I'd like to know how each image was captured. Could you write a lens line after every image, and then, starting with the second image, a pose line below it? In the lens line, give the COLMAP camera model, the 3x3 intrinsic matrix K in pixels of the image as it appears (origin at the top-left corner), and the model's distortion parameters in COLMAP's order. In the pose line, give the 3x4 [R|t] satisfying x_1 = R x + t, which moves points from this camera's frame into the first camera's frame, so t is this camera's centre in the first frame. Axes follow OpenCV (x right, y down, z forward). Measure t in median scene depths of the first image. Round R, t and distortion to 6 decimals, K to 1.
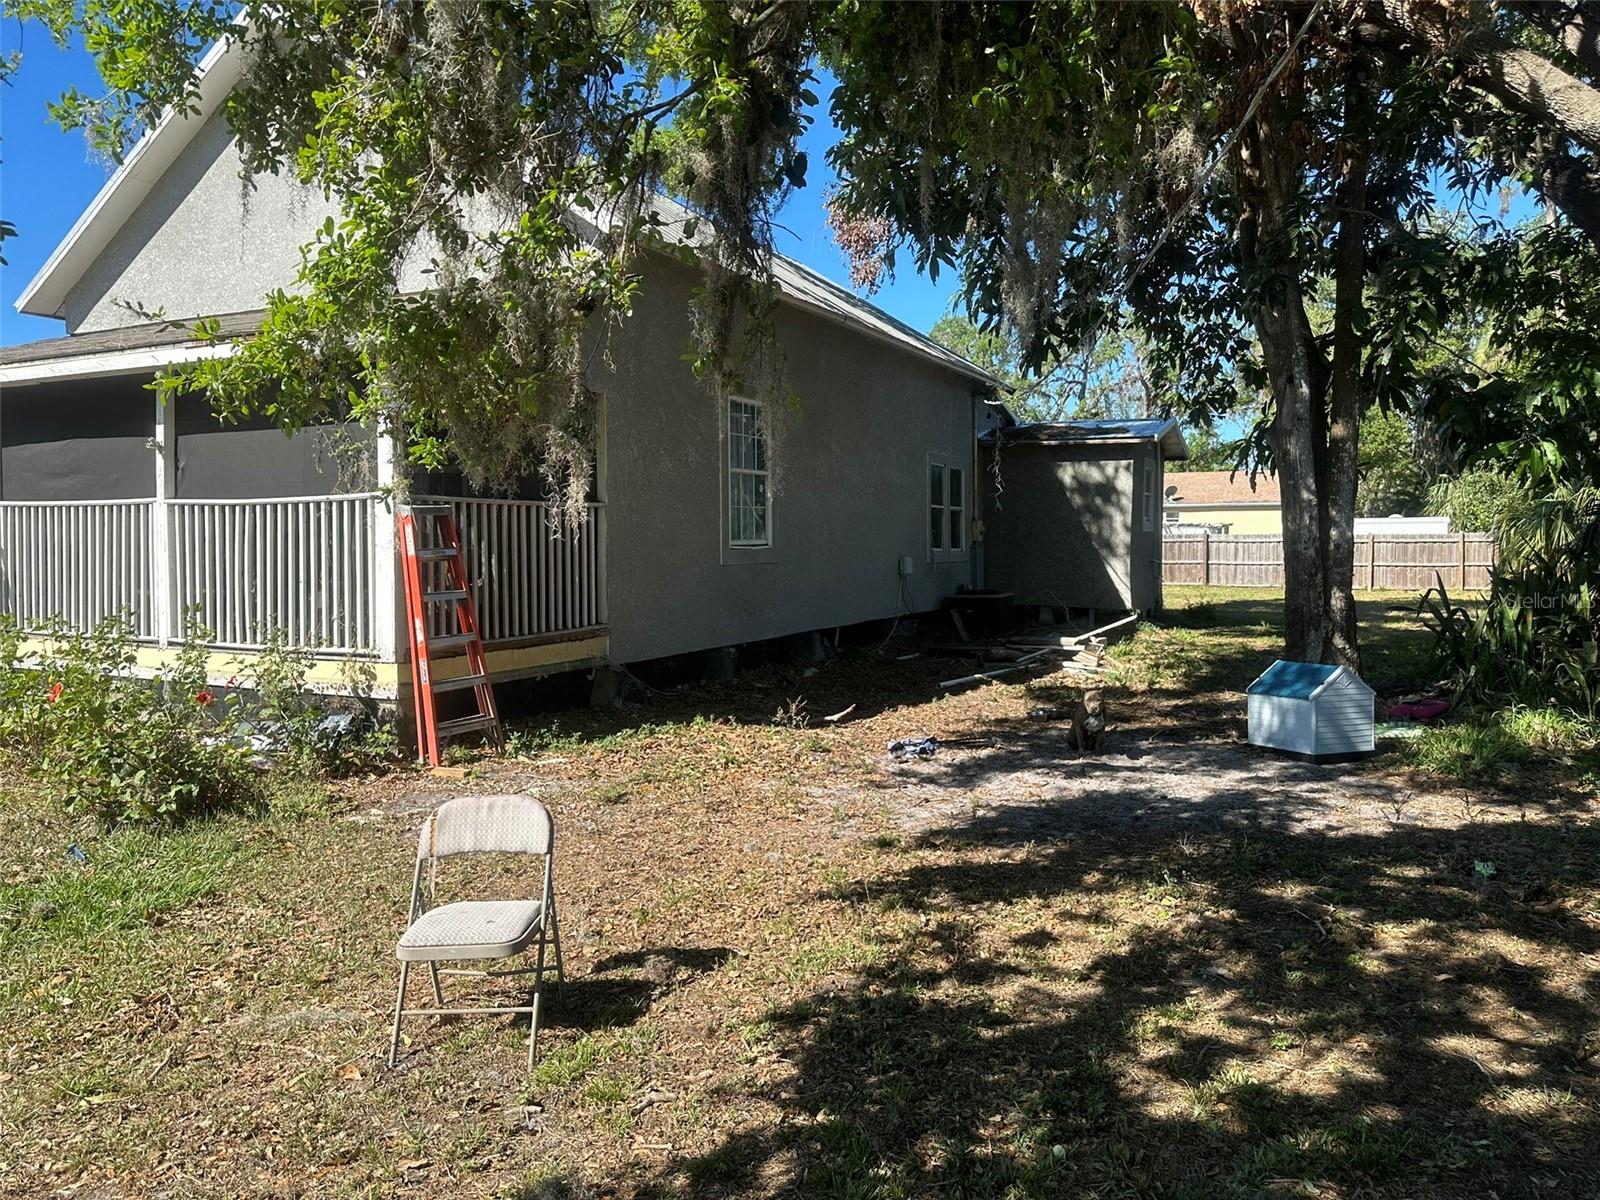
lens RADIAL K [[1127.2, 0, 800.3], [0, 1127.2, 572.6], [0, 0, 1]] dist [0.096756, -0.153796]
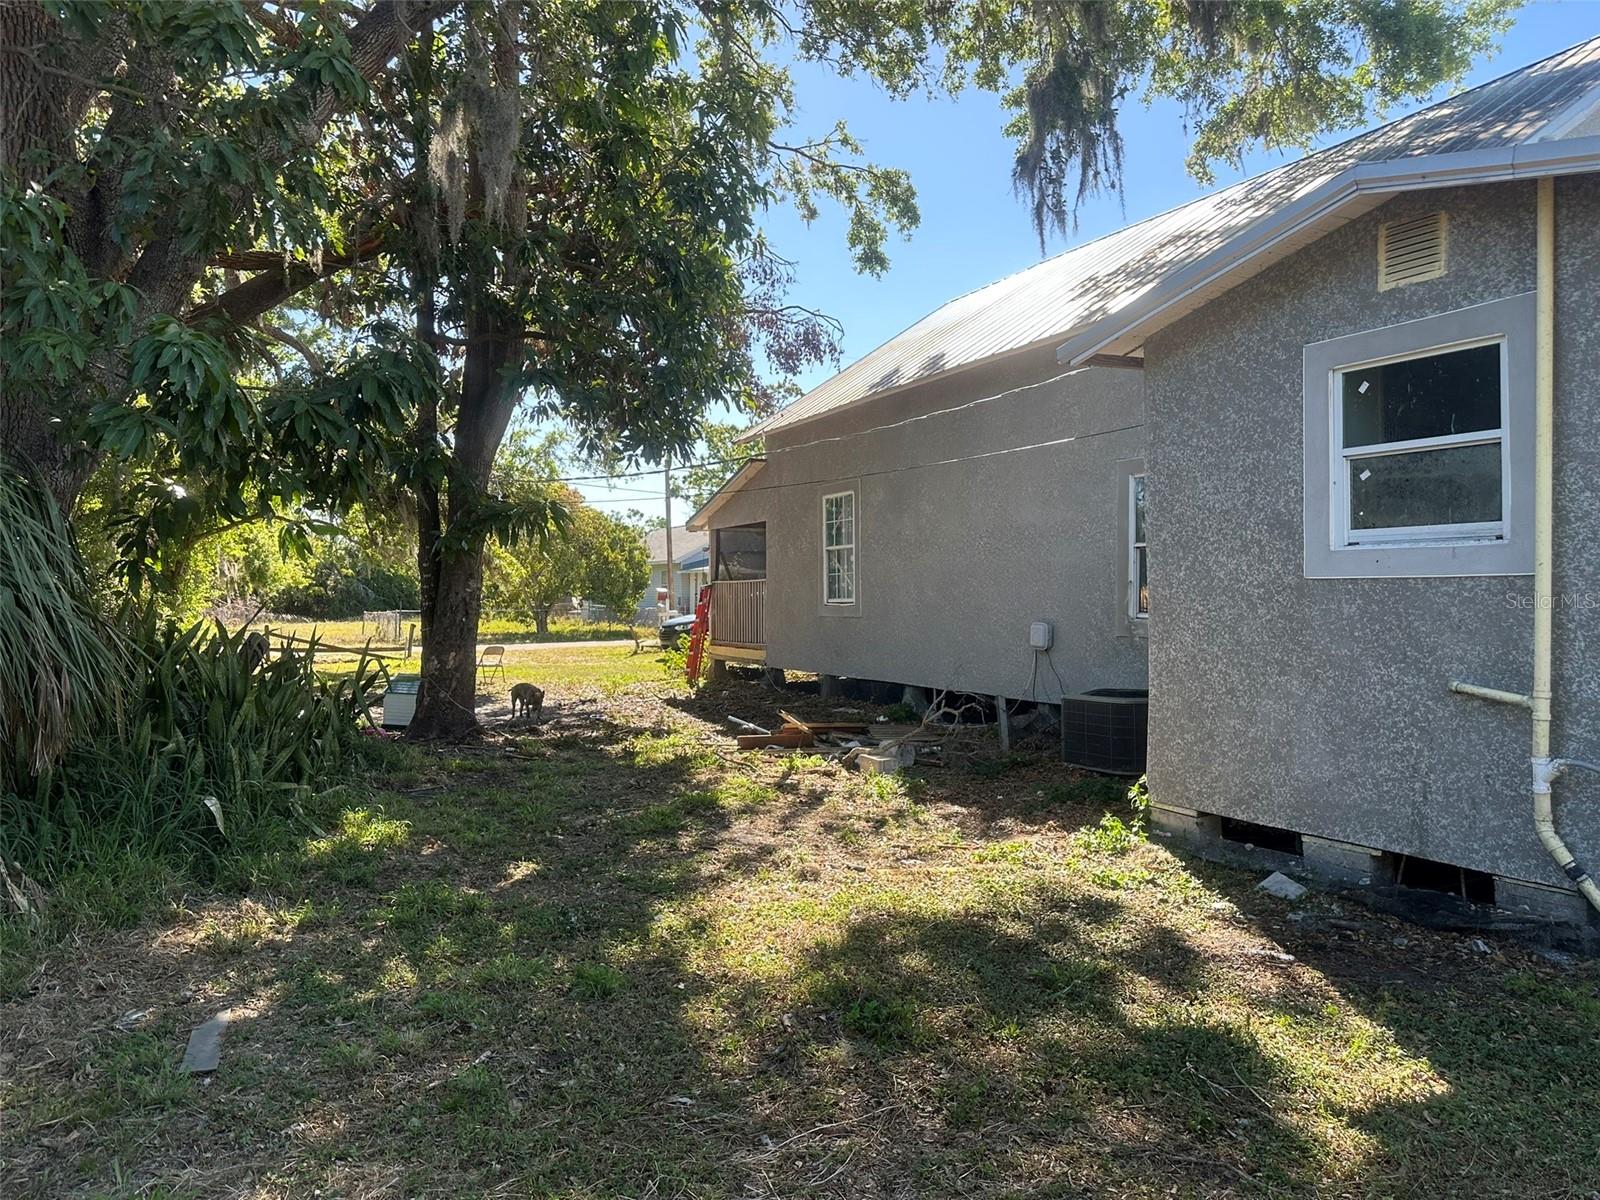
lens RADIAL K [[1127.2, 0, 800.3], [0, 1127.2, 572.6], [0, 0, 1]] dist [0.096756, -0.153796]
pose [[-0.620425, -0.001636, -0.784264, 1.250831], [-0.009512, 0.999940, 0.005438, -0.081711], [0.784208, 0.010833, -0.620403, 2.186888]]
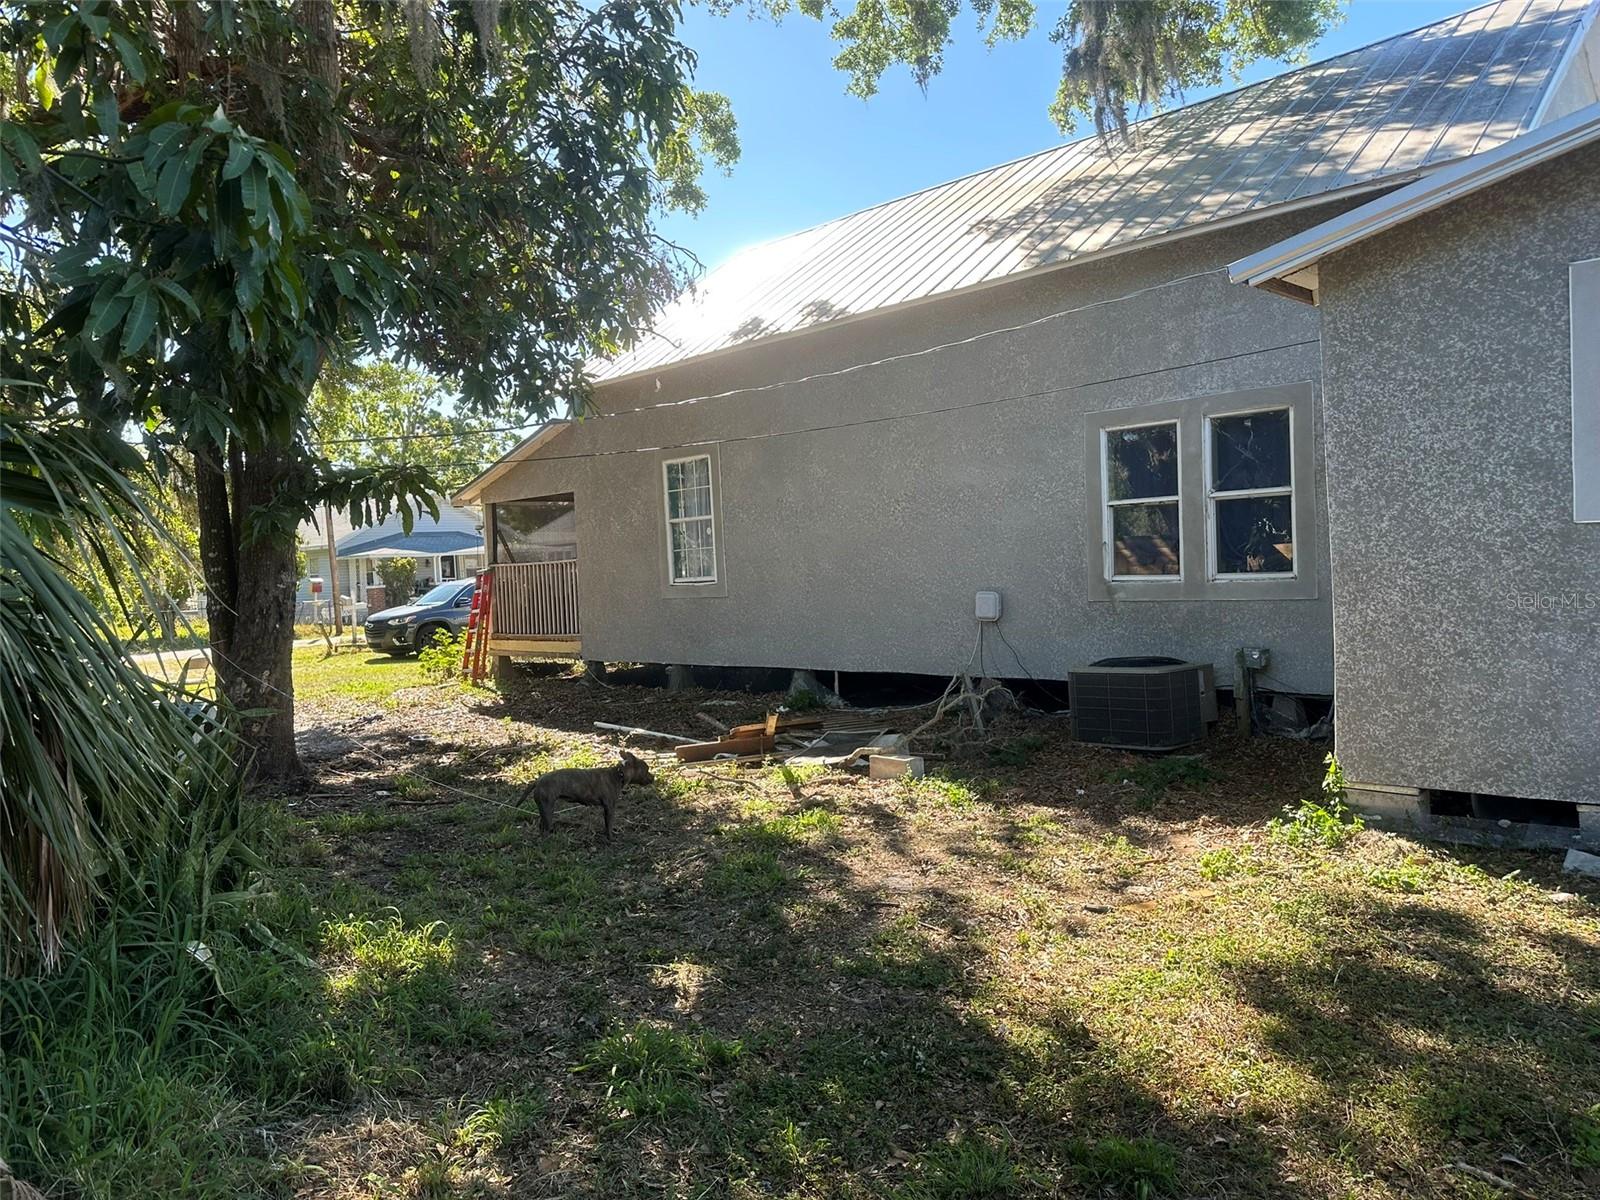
lens RADIAL K [[1124.0, 0, 840.5], [0, 1124.0, 579.8], [0, 0, 1]] dist [0.050944, -0.054221]
pose [[-0.308870, 0.041436, -0.950201, 1.237245], [0.024891, 0.999061, 0.035476, -0.078647], [0.950779, -0.012694, -0.309611, 1.845539]]
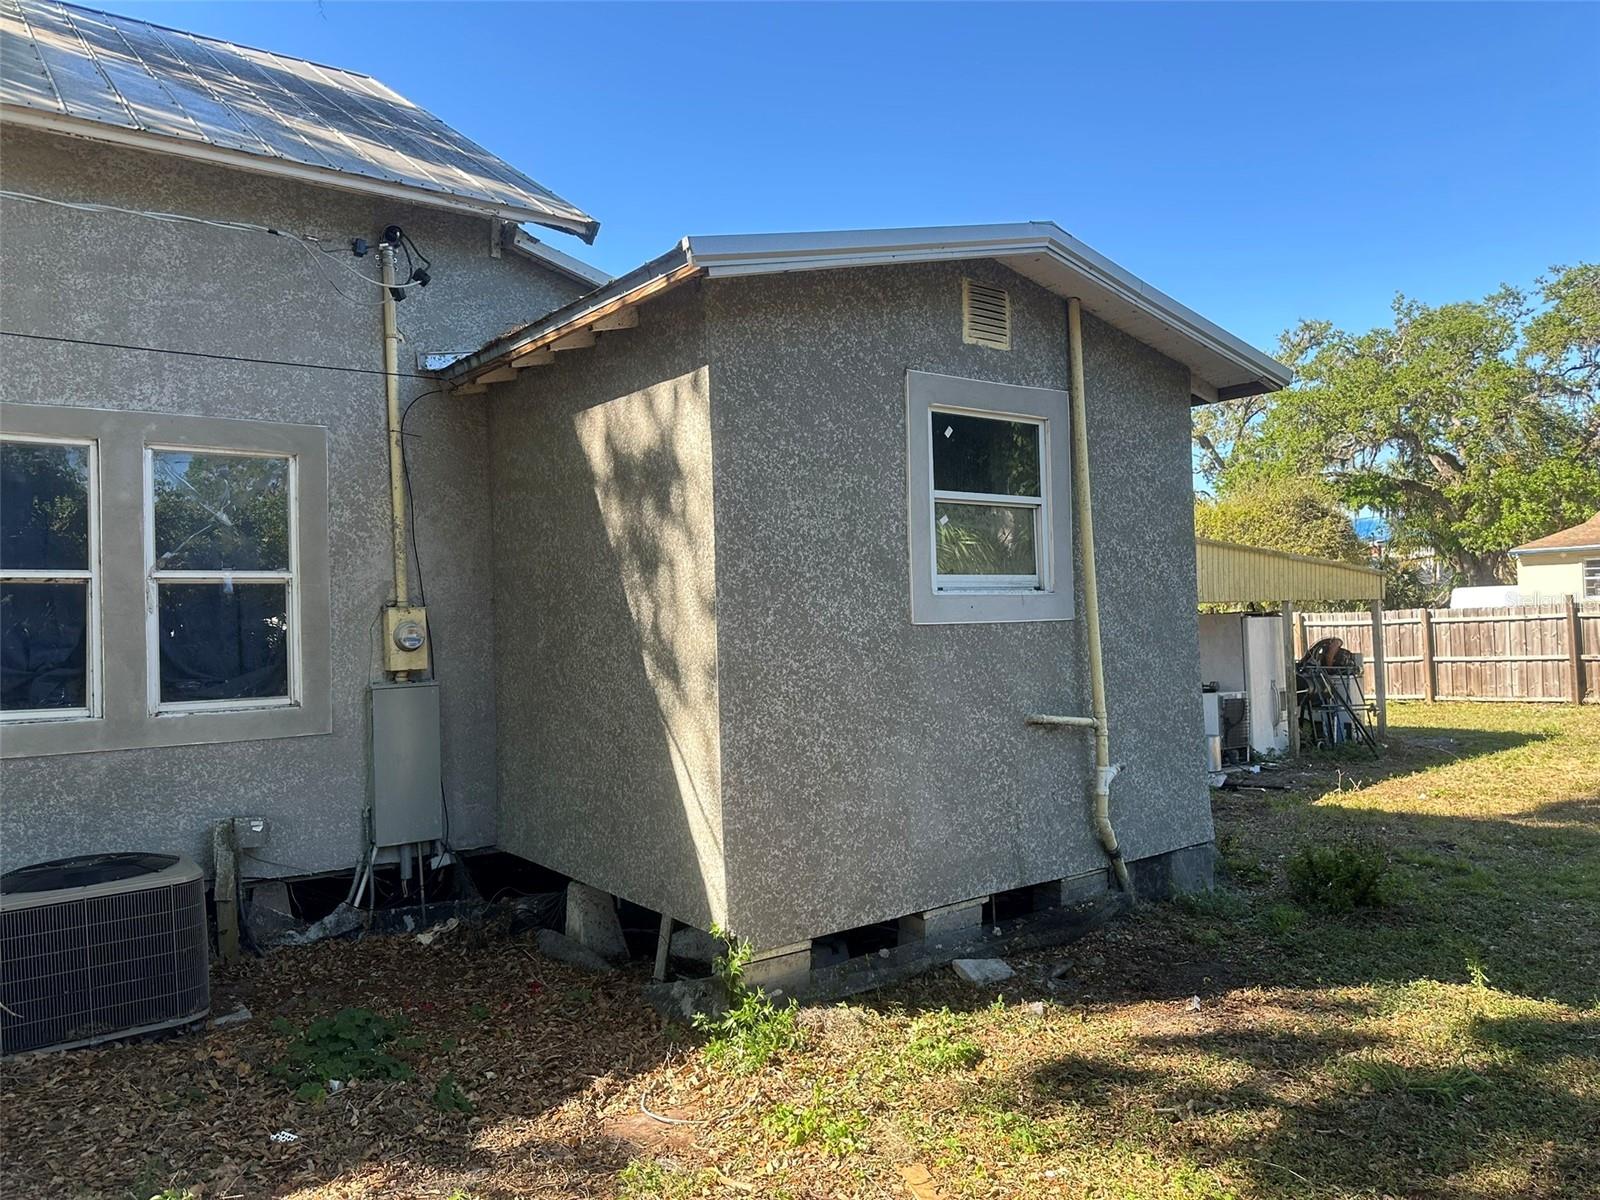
lens RADIAL K [[1107.7, 0, 758.9], [0, 1107.7, 593.8], [0, 0, 1]] dist [0.141616, -0.232308]
pose [[0.870838, -0.034575, -0.490354, 0.796086], [0.010700, 0.998620, -0.051410, -0.065384], [0.491455, 0.039523, 0.870006, 1.498833]]
